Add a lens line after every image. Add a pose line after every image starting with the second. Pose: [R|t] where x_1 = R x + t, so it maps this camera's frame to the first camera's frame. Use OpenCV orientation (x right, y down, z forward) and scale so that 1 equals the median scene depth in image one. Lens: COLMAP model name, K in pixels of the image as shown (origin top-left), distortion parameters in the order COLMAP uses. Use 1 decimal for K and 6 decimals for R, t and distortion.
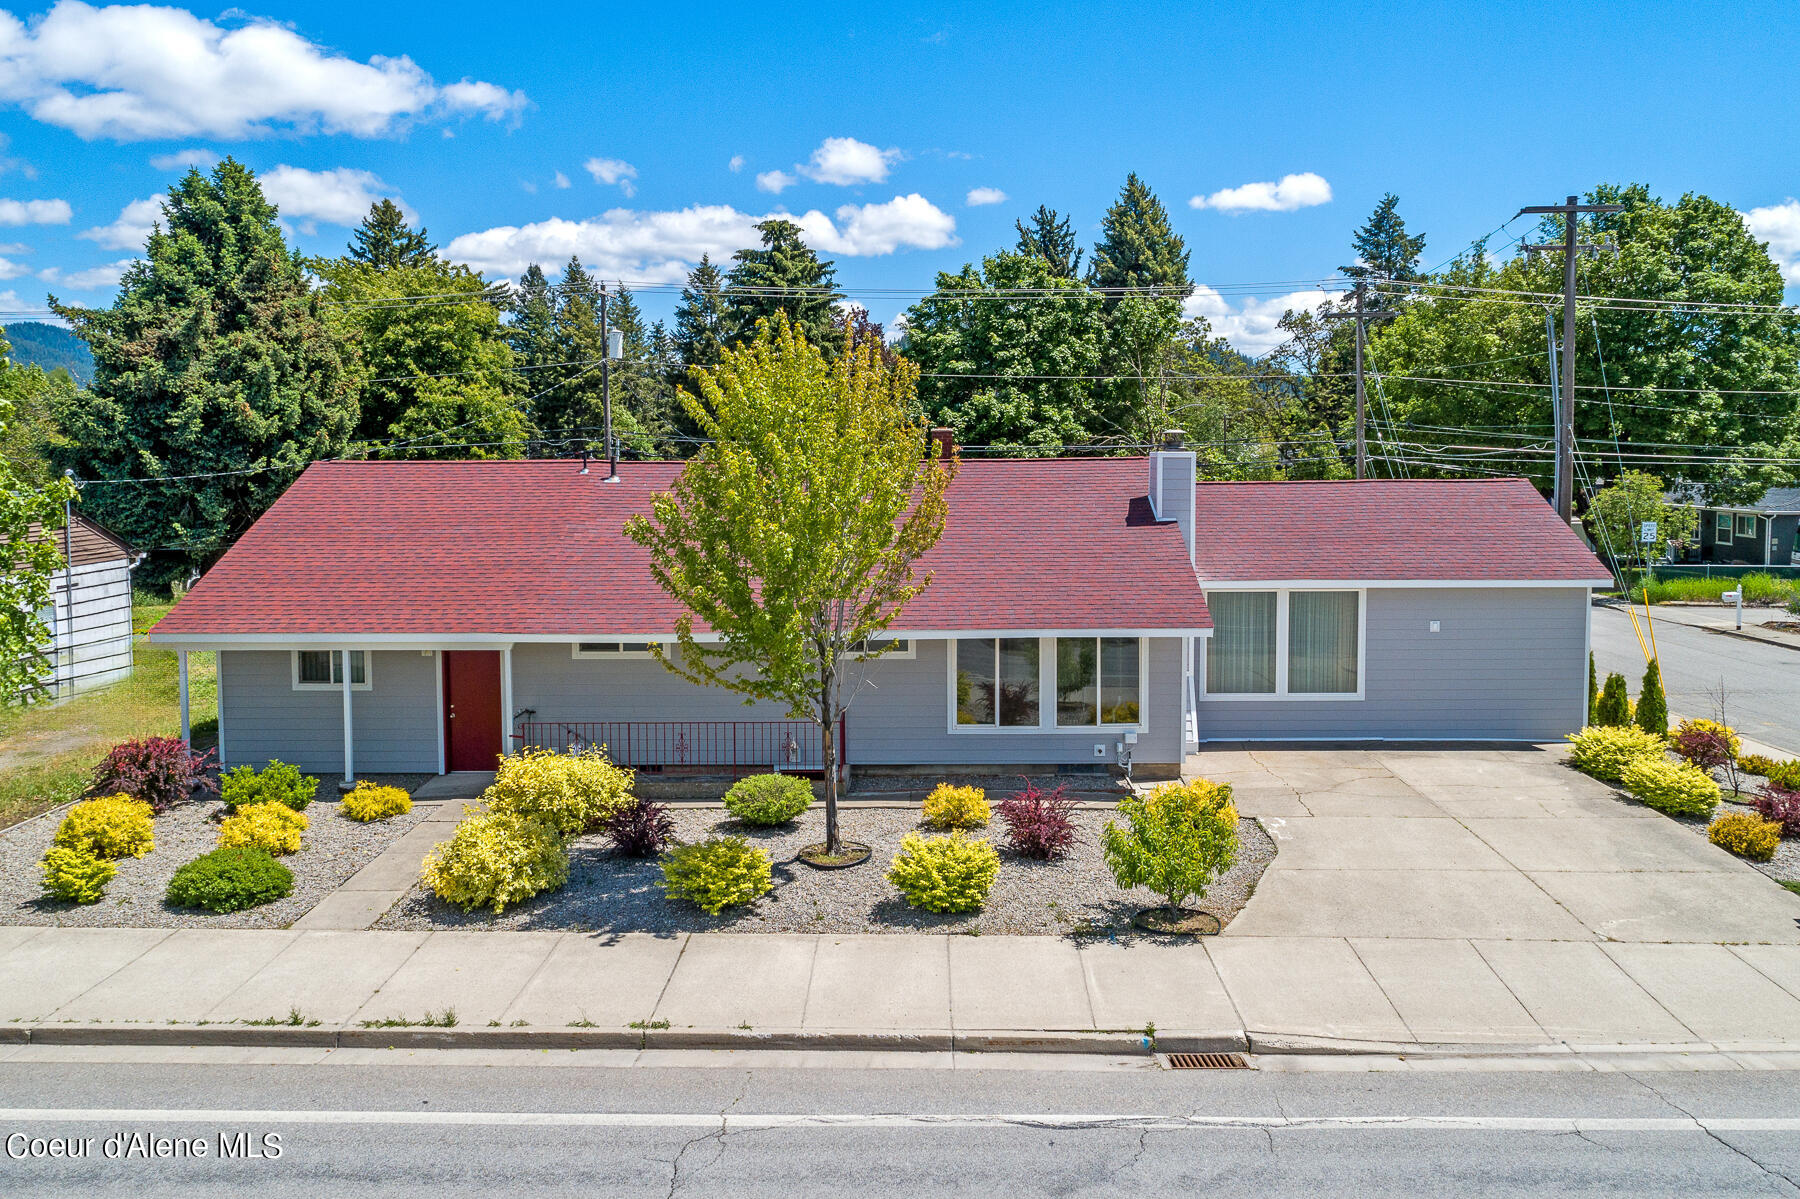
lens RADIAL K [[1383.5, 0, 926.3], [0, 1383.5, 503.2], [0, 0, 1]] dist [-0.008833, 0.008328]
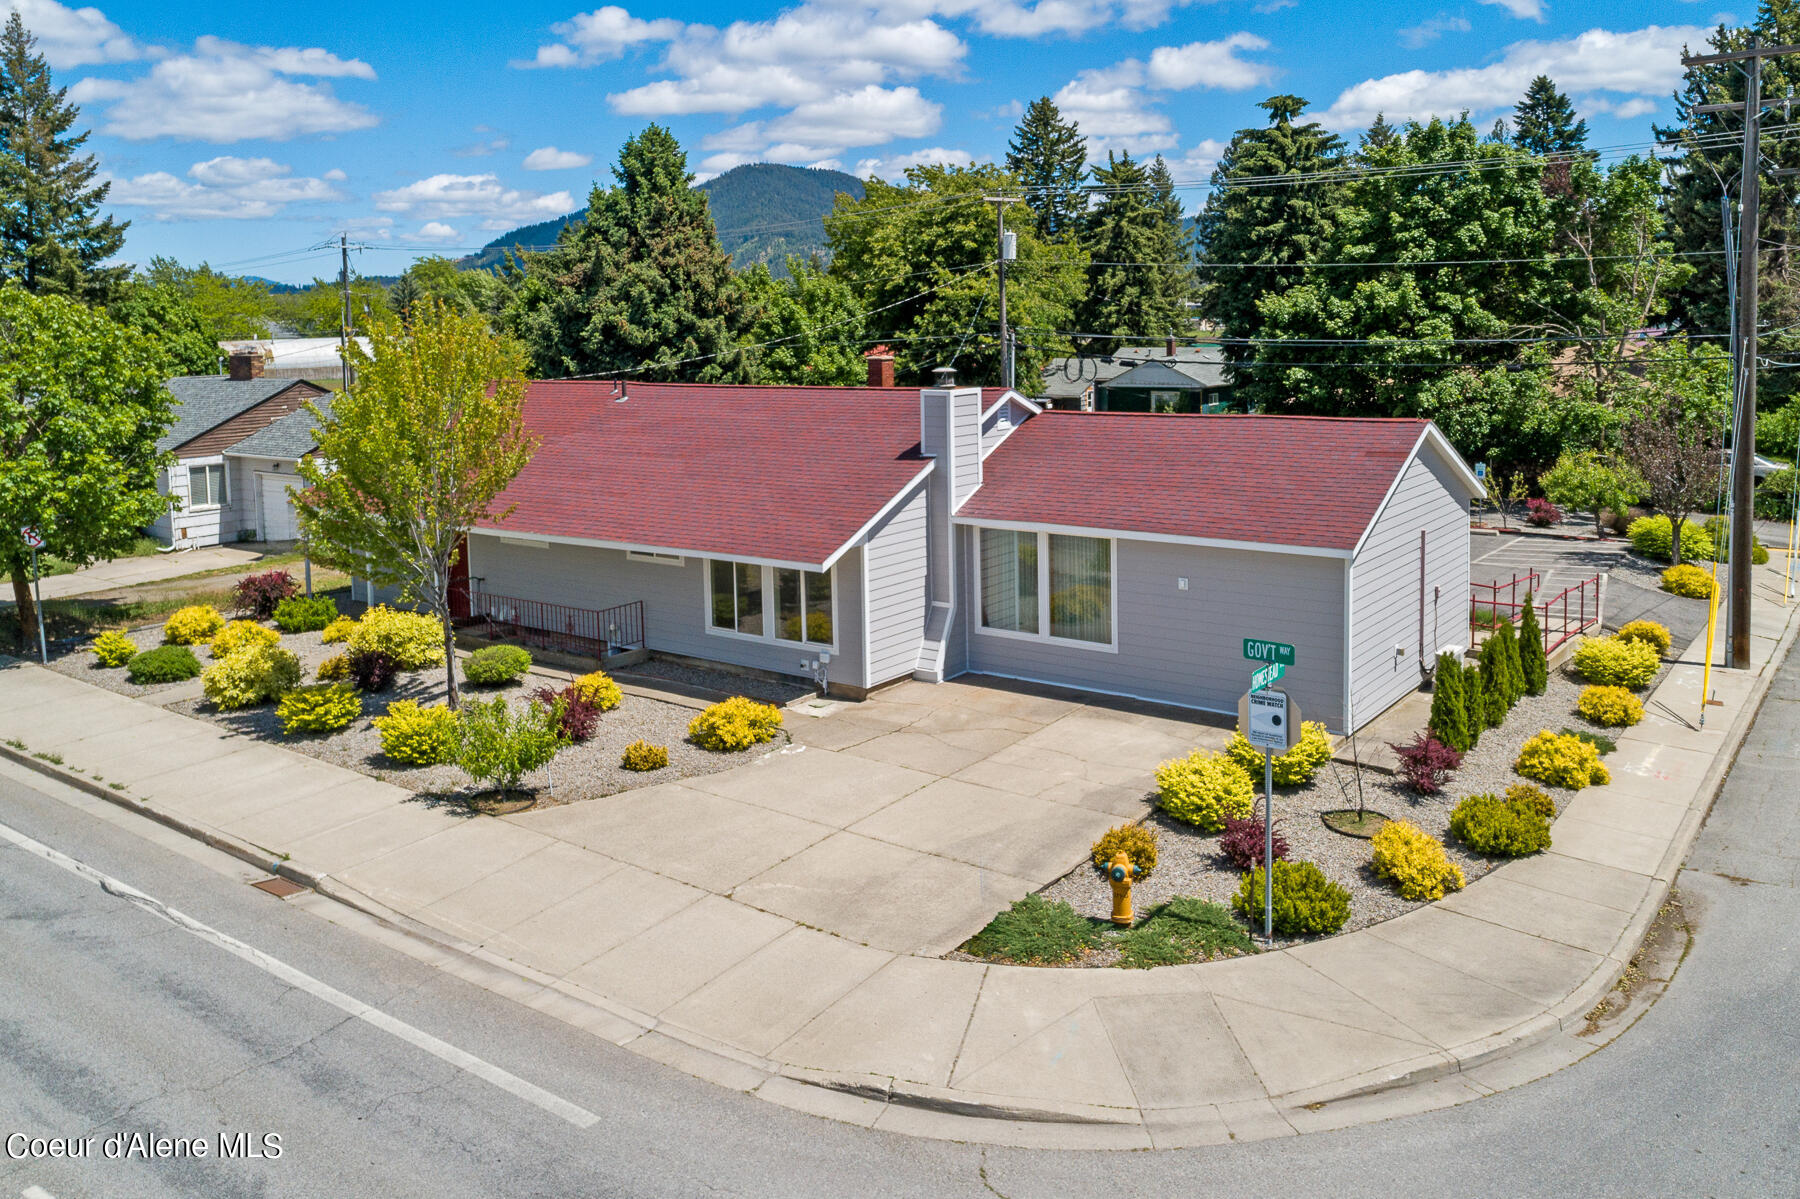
lens RADIAL K [[1415.7, 0, 924.0], [0, 1415.7, 426.1], [0, 0, 1]] dist [-0.007694, -0.004908]
pose [[0.804623, 0.034349, -0.592792, 0.780244], [-0.005716, 0.998727, 0.050111, -0.061509], [0.593759, -0.036932, 0.803795, 0.144589]]
